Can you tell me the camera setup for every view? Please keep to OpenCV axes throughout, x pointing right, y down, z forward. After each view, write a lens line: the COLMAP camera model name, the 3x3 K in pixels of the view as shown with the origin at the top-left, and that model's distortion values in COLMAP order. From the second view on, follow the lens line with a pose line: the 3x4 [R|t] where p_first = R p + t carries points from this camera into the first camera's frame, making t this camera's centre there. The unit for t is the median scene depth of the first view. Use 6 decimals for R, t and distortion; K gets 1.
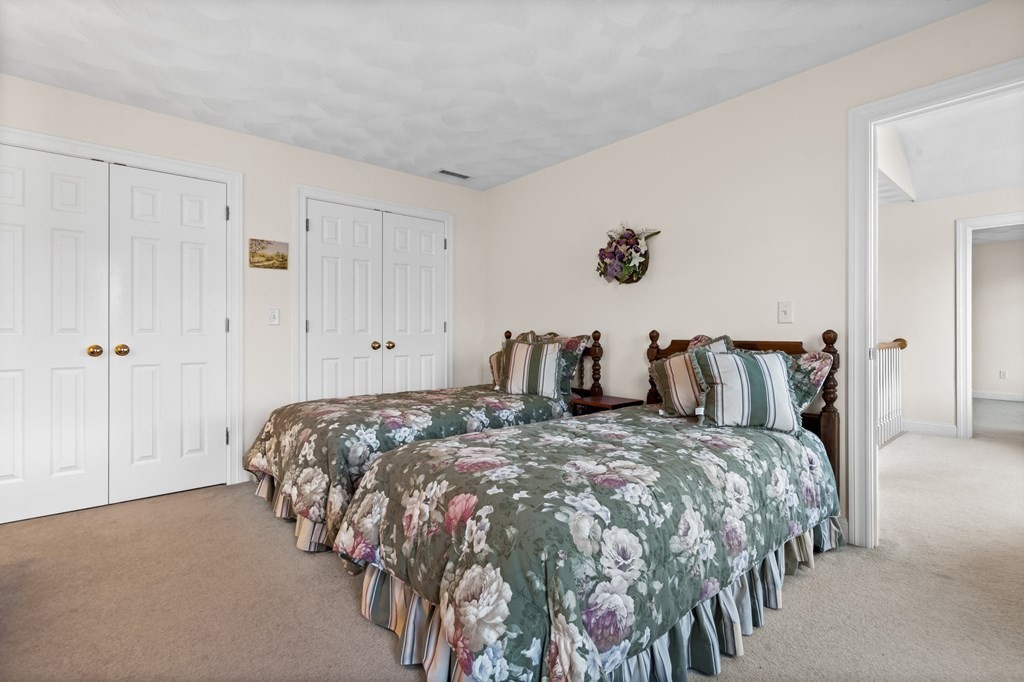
lens RADIAL K [[467.5, 0, 508.6], [0, 467.5, 334.2], [0, 0, 1]] dist [-0.015925, 0.000735]
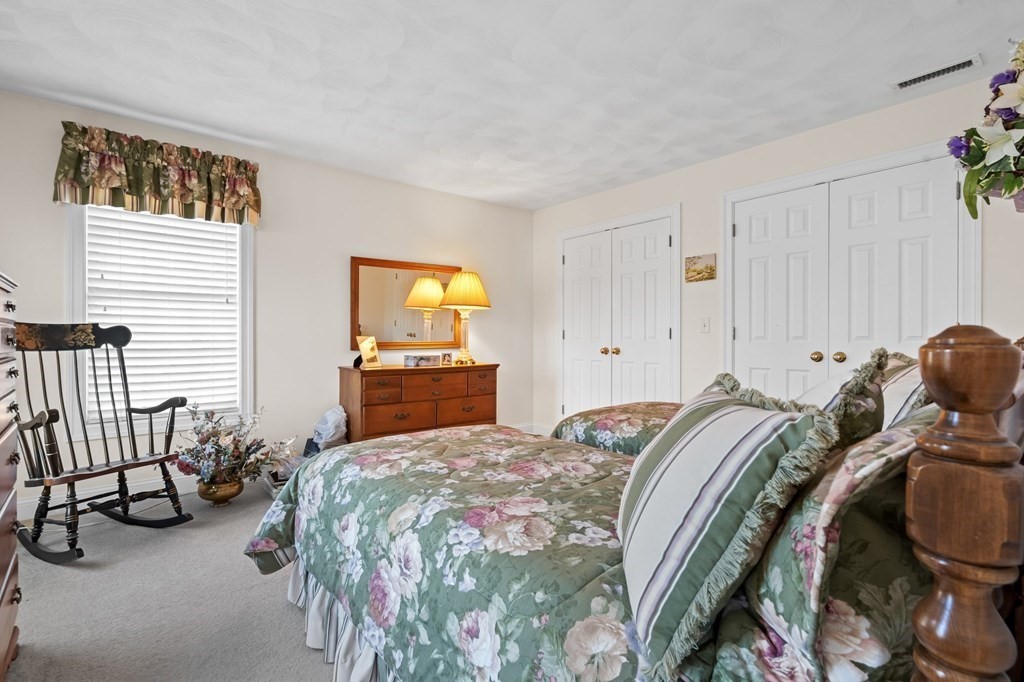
lens RADIAL K [[467.5, 0, 508.6], [0, 467.5, 334.2], [0, 0, 1]] dist [-0.015925, 0.000735]
pose [[-0.060242, 0.004483, -0.998174, 0.640399], [-0.001328, 0.999989, 0.004572, -0.021173], [0.998183, 0.001601, -0.060236, 0.646127]]
